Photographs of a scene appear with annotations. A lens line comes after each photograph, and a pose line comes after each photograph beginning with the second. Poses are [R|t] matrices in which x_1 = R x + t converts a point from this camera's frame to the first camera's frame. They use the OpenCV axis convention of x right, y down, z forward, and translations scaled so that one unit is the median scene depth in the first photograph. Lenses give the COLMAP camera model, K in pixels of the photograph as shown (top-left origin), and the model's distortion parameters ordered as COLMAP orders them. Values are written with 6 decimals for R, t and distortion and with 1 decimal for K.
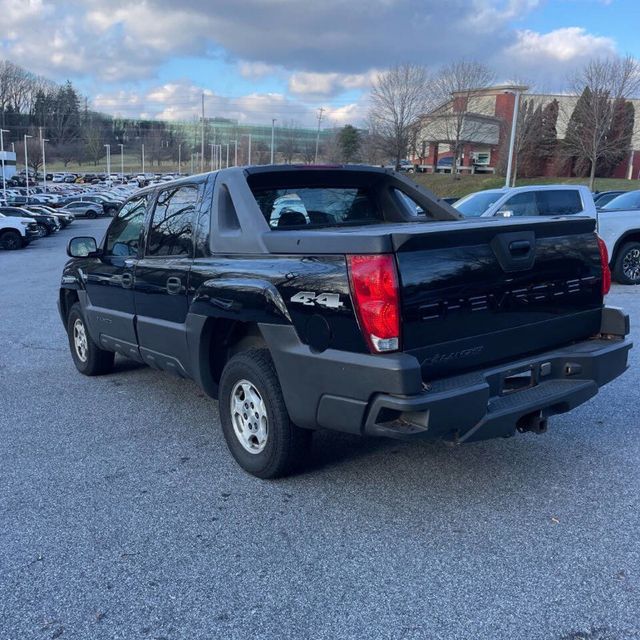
lens RADIAL K [[632.1, 0, 321.4], [0, 632.1, 306.0], [0, 0, 1]] dist [0.123464, -0.192784]
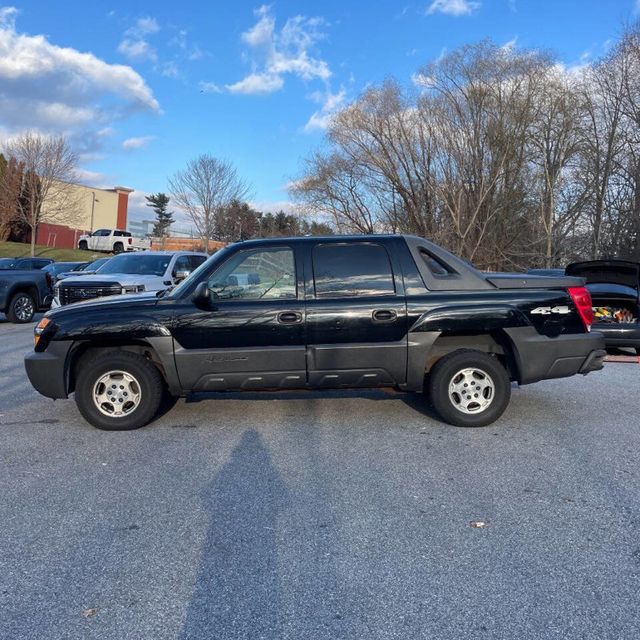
lens RADIAL K [[629.0, 0, 316.3], [0, 629.0, 320.4], [0, 0, 1]] dist [0.123404, -0.160848]
pose [[0.567914, -0.033776, 0.822394, -1.647492], [0.098621, 0.994752, -0.027250, 0.001648], [-0.817158, 0.096581, 0.568265, 0.391997]]
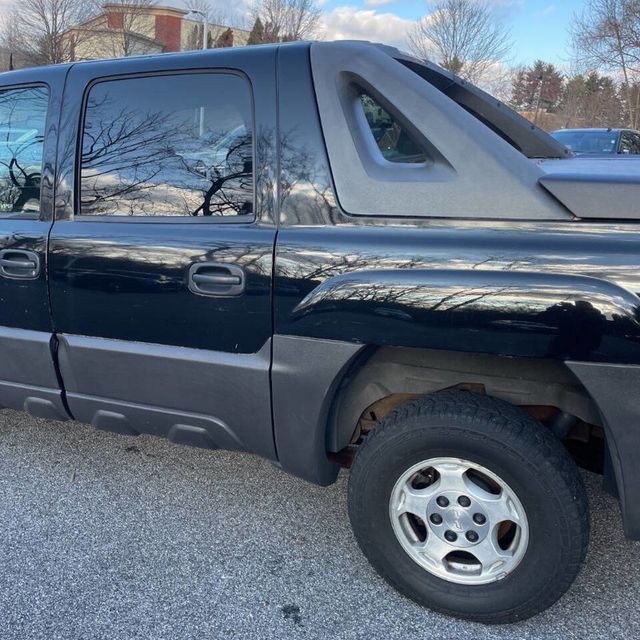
lens RADIAL K [[629.0, 0, 316.3], [0, 629.0, 320.4], [0, 0, 1]] dist [0.123404, -0.160848]
pose [[0.866155, -0.097357, 0.490200, -0.466693], [0.036709, 0.990586, 0.131875, -0.071519], [-0.498425, -0.096230, 0.861576, 0.607263]]
